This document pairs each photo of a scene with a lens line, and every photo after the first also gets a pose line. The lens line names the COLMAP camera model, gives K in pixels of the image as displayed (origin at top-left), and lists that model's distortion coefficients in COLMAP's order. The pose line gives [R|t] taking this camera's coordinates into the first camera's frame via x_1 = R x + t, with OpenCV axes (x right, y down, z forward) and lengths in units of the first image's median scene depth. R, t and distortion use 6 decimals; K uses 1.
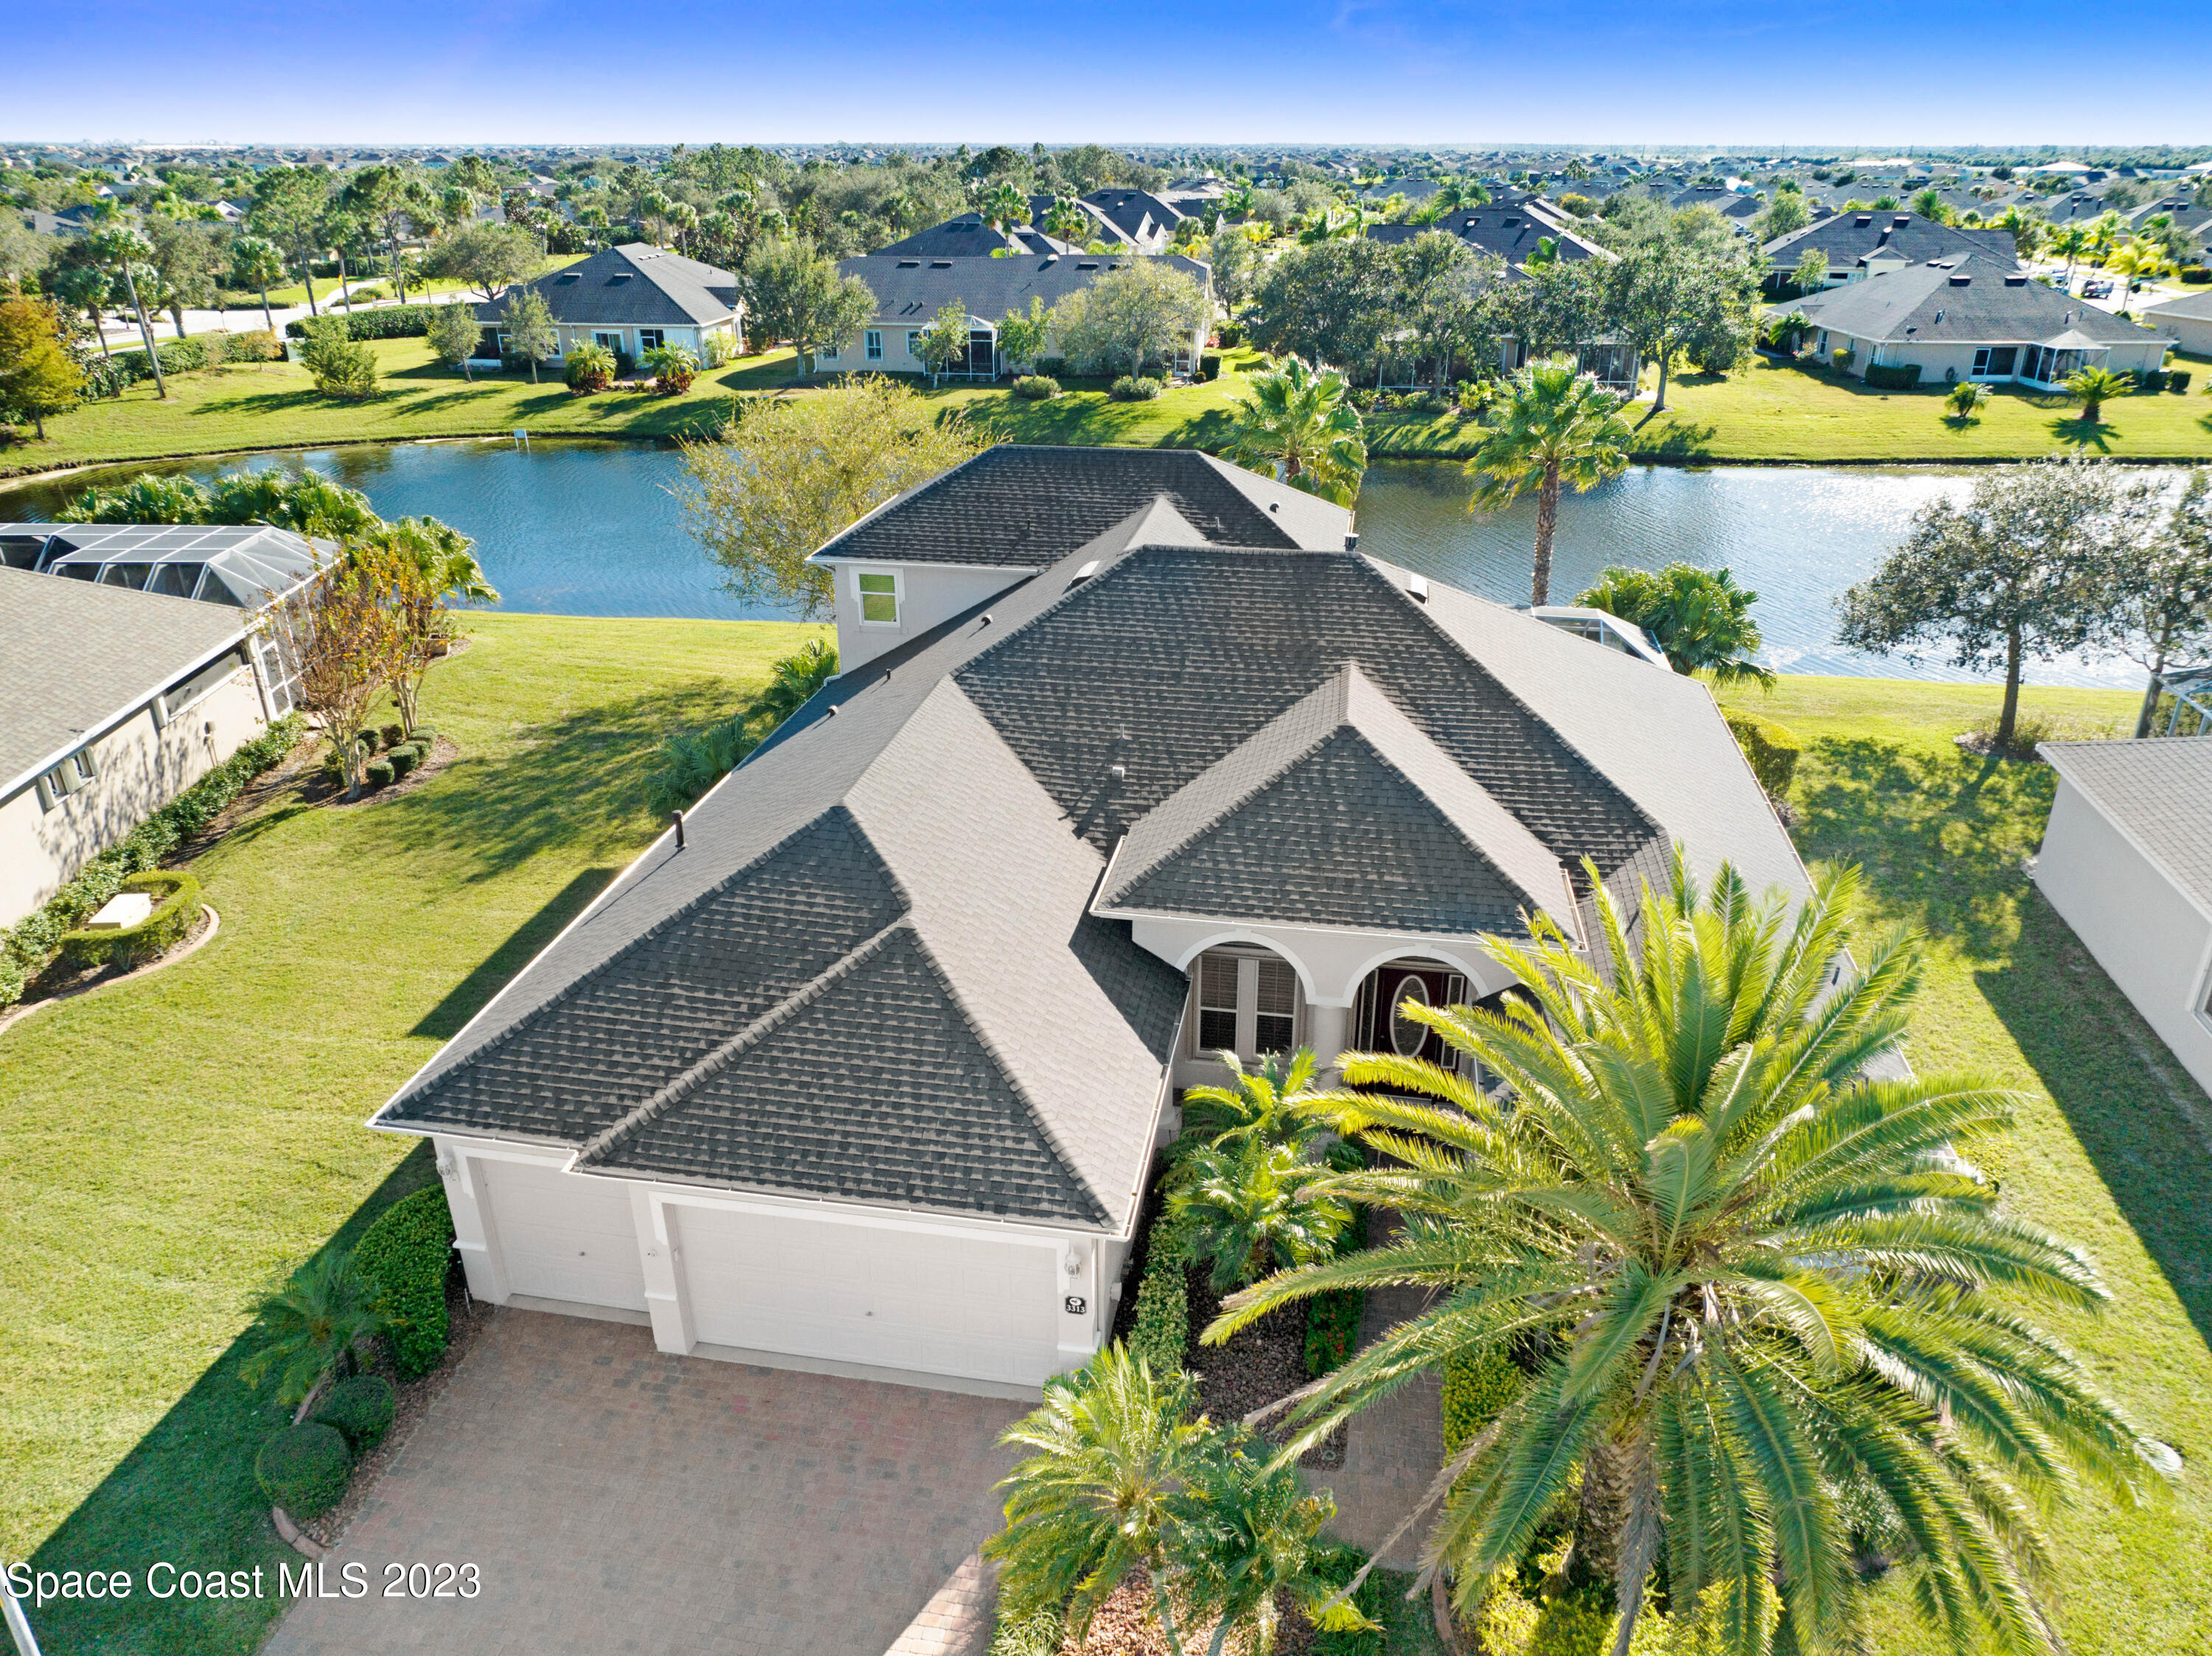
lens RADIAL K [[1565.3, 0, 1103.5], [0, 1565.3, 929.6], [0, 0, 1]] dist [-0.024688, 0.000156]
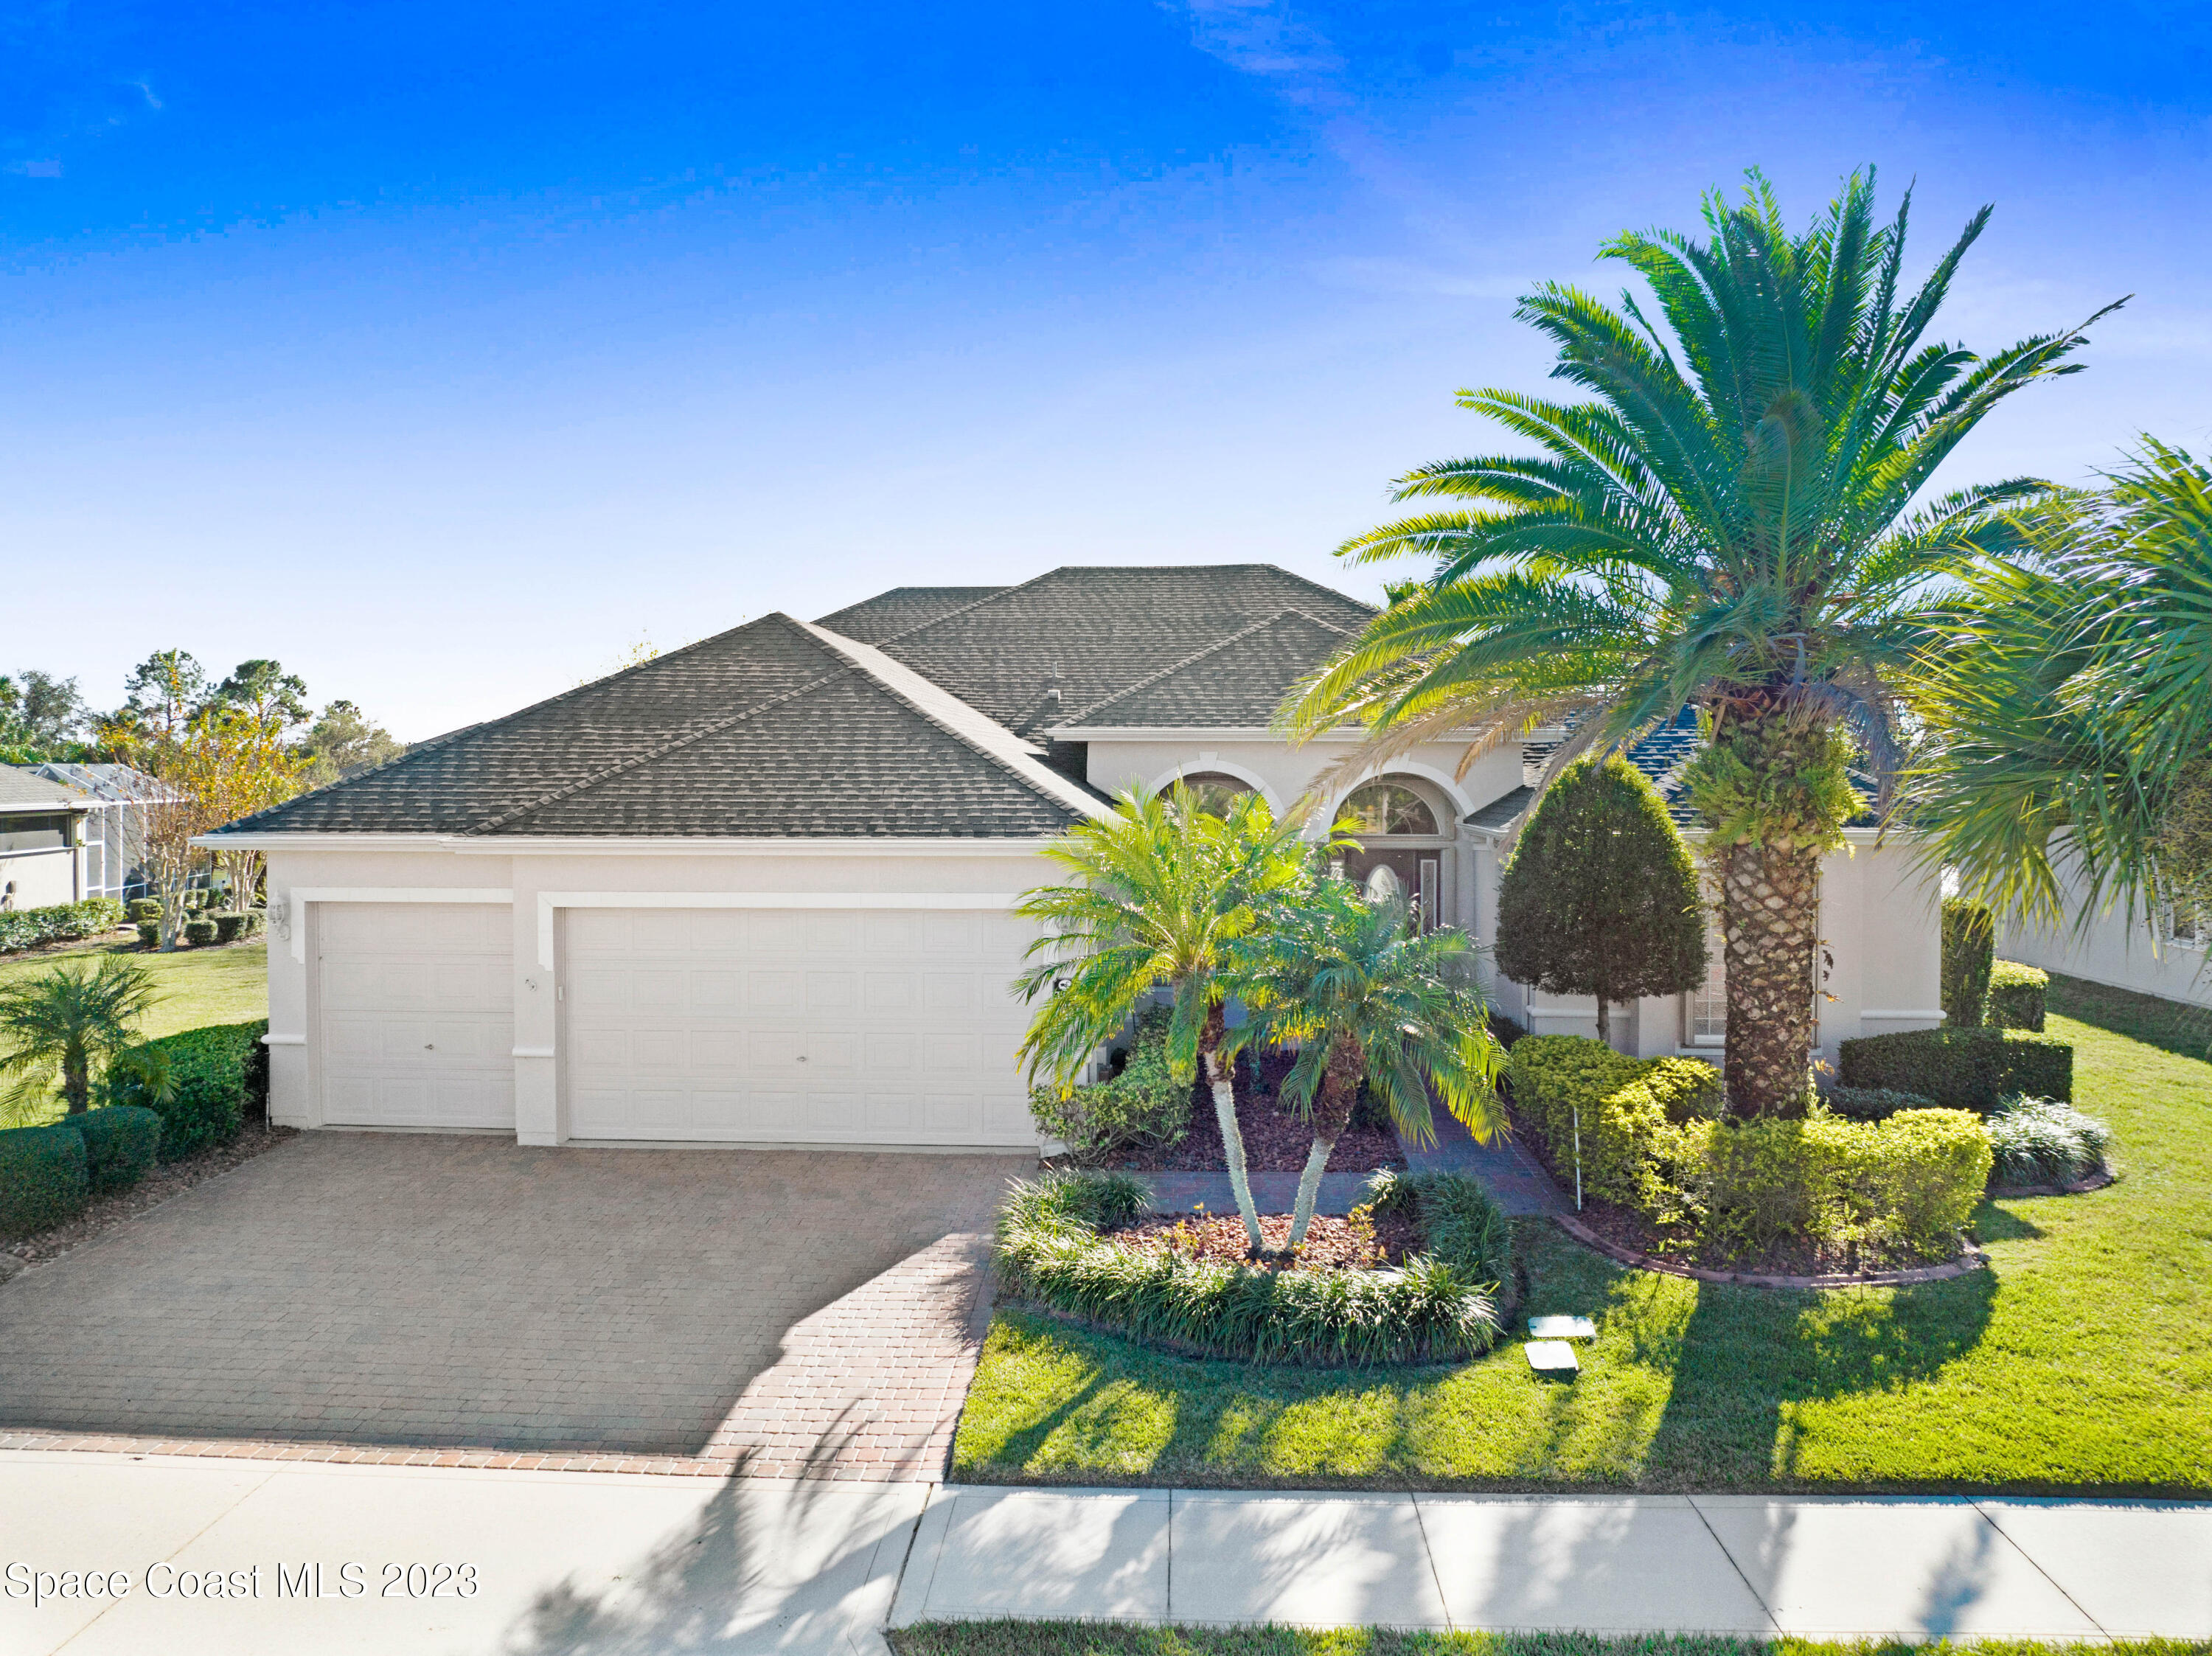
lens RADIAL K [[1560.3, 0, 1098.1], [0, 1560.3, 835.9], [0, 0, 1]] dist [-0.032578, -0.001333]
pose [[0.993526, 0.004790, 0.113502, -0.051138], [0.044580, 0.902532, -0.428308, 0.275377], [-0.104491, 0.430595, 0.896476, 0.124859]]
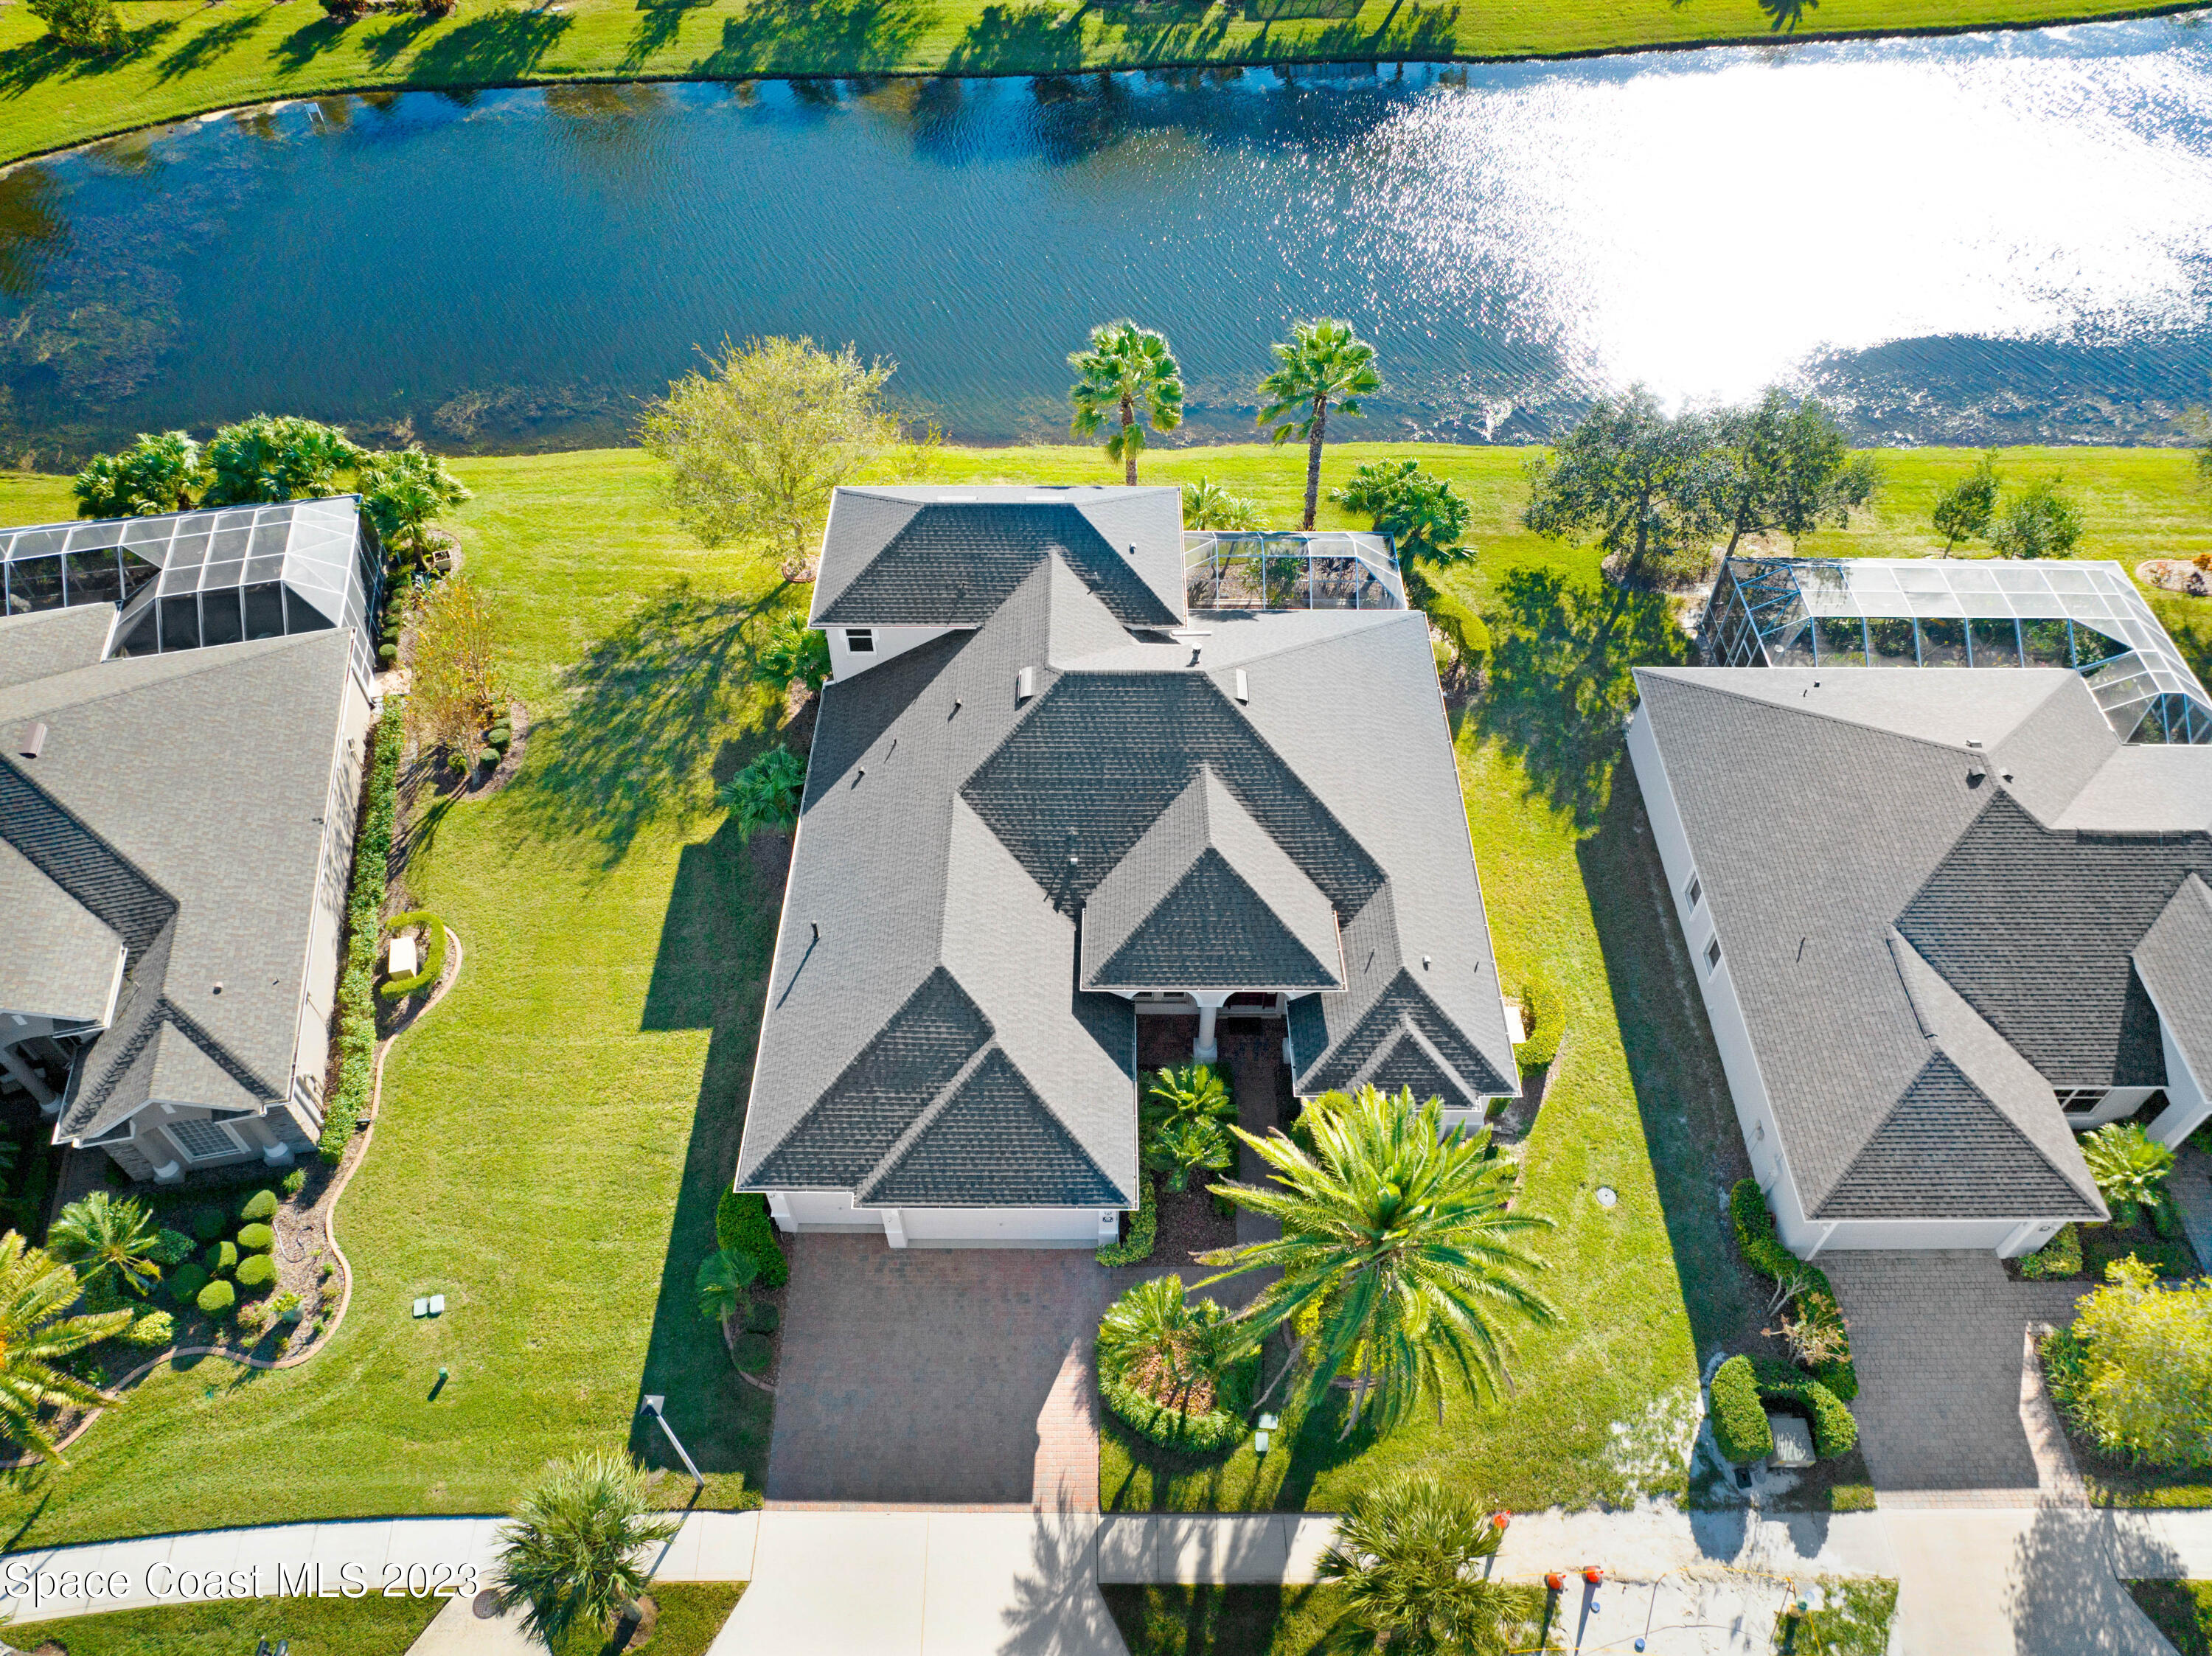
lens RADIAL K [[1560.3, 0, 1098.1], [0, 1560.3, 835.9], [0, 0, 1]] dist [-0.032578, -0.001333]
pose [[0.986184, -0.124575, 0.109185, -0.102550], [0.076404, 0.926899, 0.367451, -0.526577], [-0.146979, -0.354032, 0.923612, -0.379897]]
